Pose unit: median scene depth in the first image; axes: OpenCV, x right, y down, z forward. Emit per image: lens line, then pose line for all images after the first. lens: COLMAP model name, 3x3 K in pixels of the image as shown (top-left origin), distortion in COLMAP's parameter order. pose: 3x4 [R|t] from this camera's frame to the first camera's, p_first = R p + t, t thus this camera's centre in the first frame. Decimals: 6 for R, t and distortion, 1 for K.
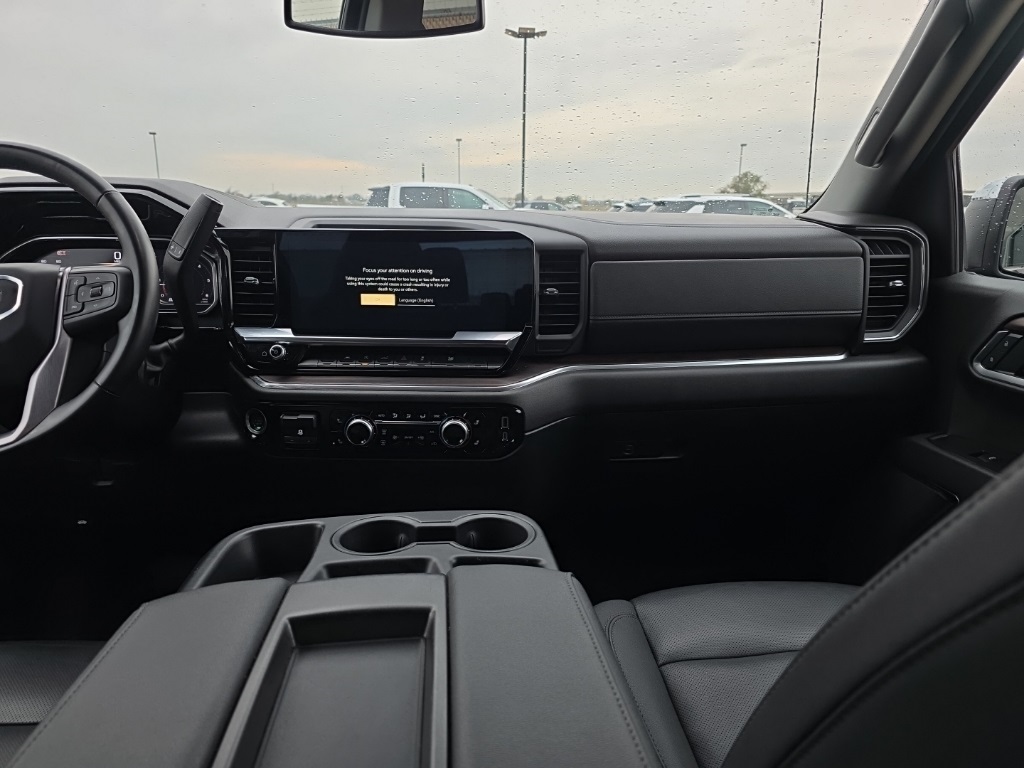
lens RADIAL K [[696.0, 0, 506.0], [0, 696.0, 378.7], [0, 0, 1]] dist [0.074504, -0.080404]
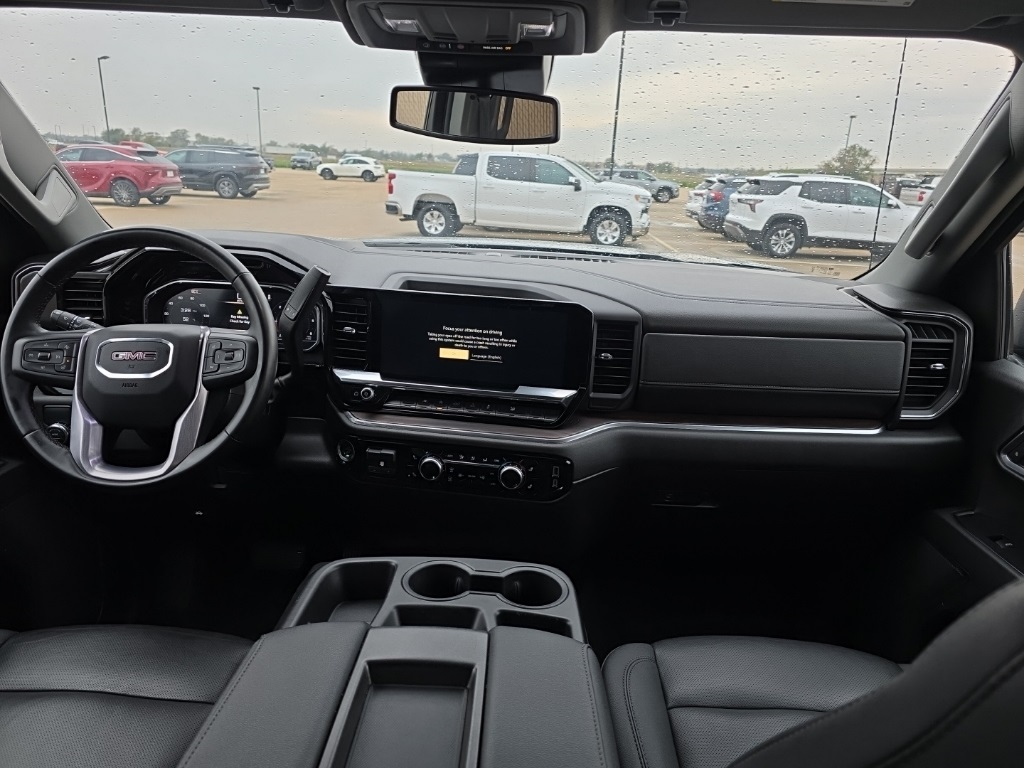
lens RADIAL K [[693.7, 0, 507.1], [0, 693.7, 376.4], [0, 0, 1]] dist [0.087406, -0.093796]
pose [[0.992077, 0.071581, -0.103244, 0.024968], [-0.066633, 0.996493, 0.050608, -0.140572], [0.106504, -0.043328, 0.993368, -0.130990]]
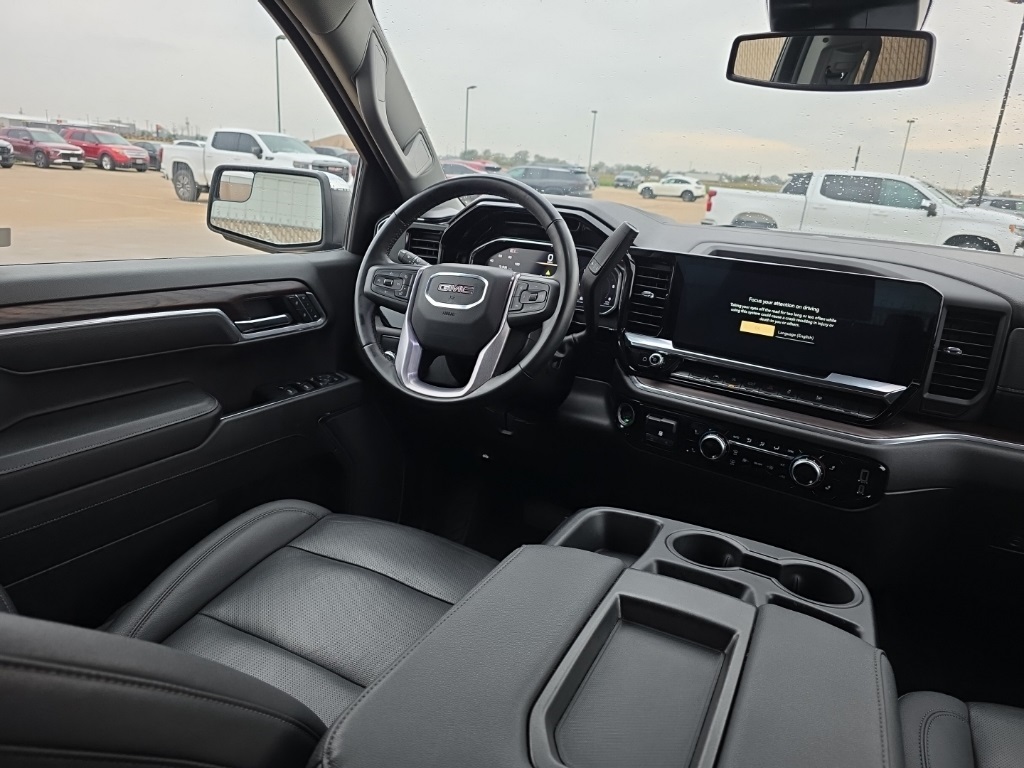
lens RADIAL K [[696.0, 0, 506.0], [0, 696.0, 378.7], [0, 0, 1]] dist [0.074504, -0.080404]
pose [[0.848354, 0.203268, -0.488854, 0.028106], [-0.189357, 0.978776, 0.078372, -0.050694], [0.494409, 0.026081, 0.868838, -0.104991]]
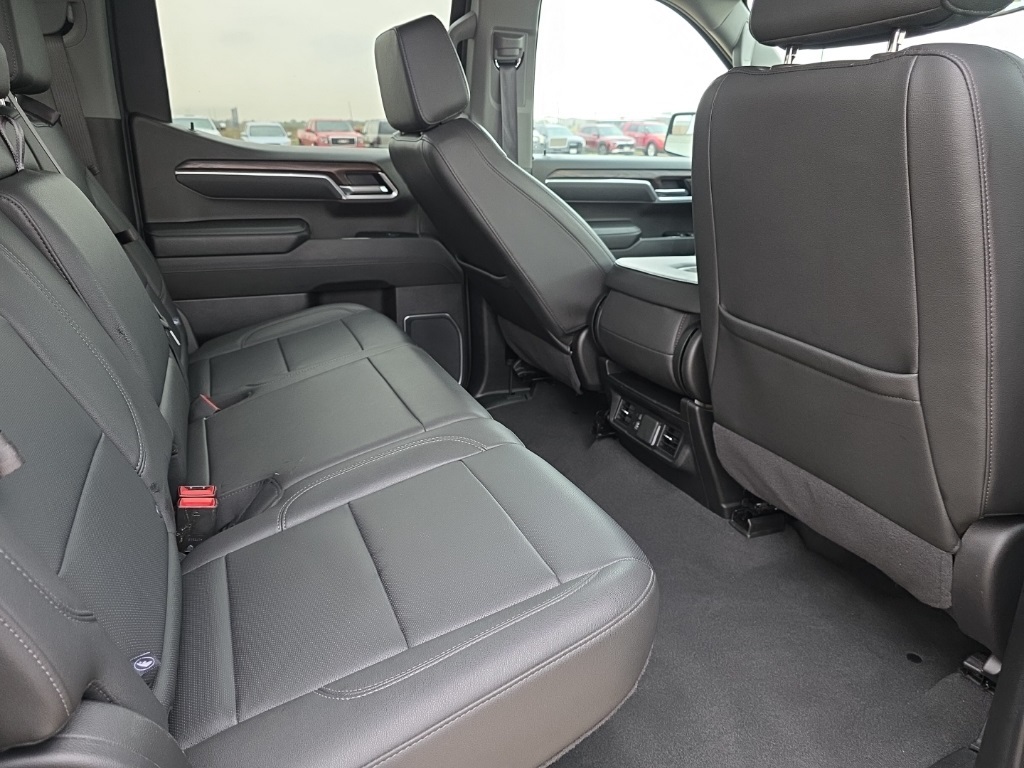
lens RADIAL K [[693.7, 0, 507.1], [0, 693.7, 376.4], [0, 0, 1]] dist [0.087406, -0.093796]
pose [[0.318359, 0.307946, -0.896558, 1.075382], [-0.222828, 0.943577, 0.244971, 0.147880], [0.921409, 0.121789, 0.369015, -0.501180]]
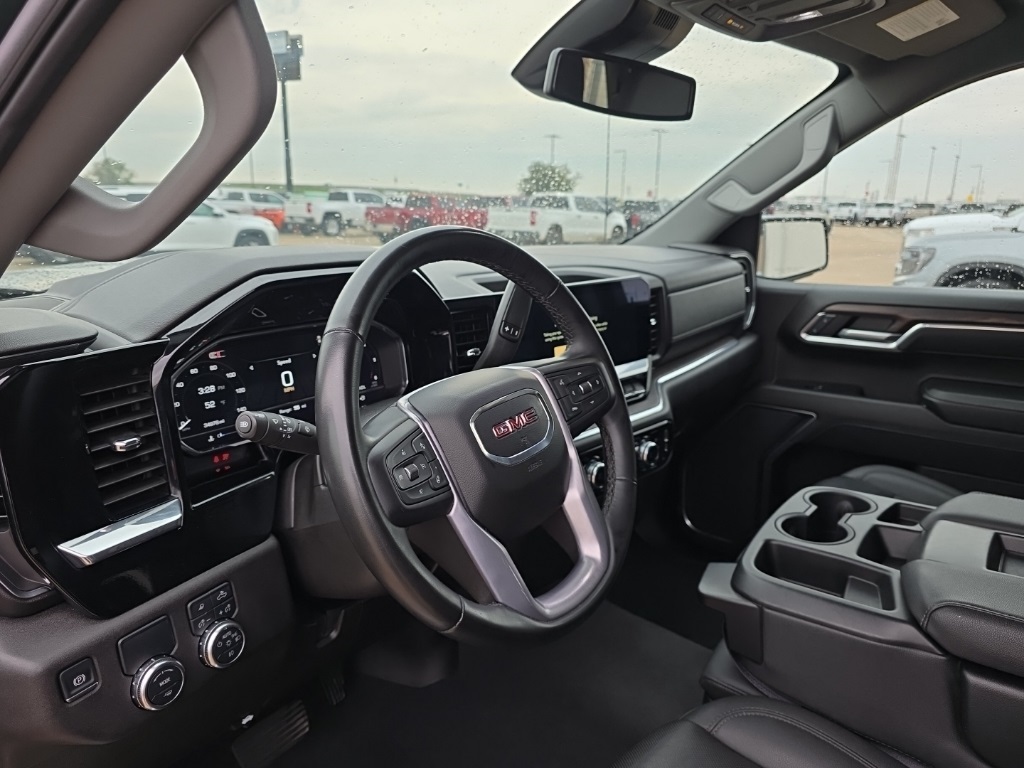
lens RADIAL K [[699.7, 0, 505.6], [0, 699.7, 383.2], [0, 0, 1]] dist [0.036988, -0.042392]
pose [[0.679284, -0.184729, 0.710245, -1.003081], [0.170352, 0.981057, 0.092239, -0.178597], [-0.713830, 0.058335, 0.697885, 0.337385]]
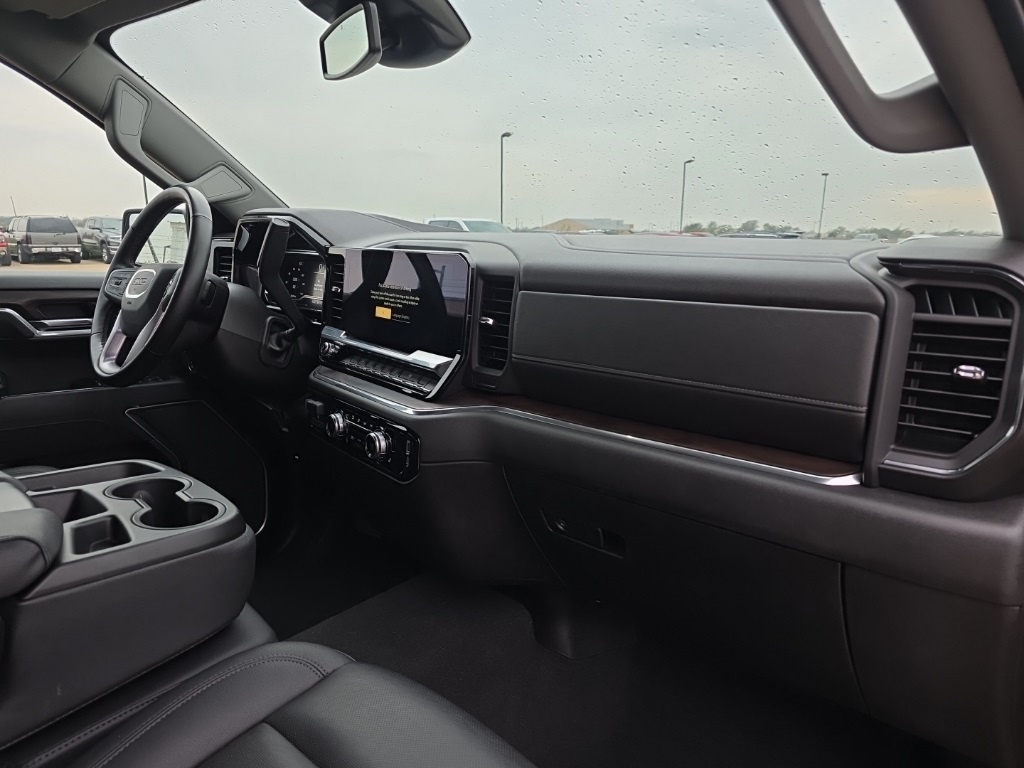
lens RADIAL K [[700.3, 0, 518.8], [0, 700.3, 391.0], [0, 0, 1]] dist [0.079666, -0.080225]
pose [[0.654307, 0.165662, -0.737861, 0.787131], [-0.193367, 0.979925, 0.048539, -0.088140], [0.731090, 0.110918, 0.673205, 0.432590]]
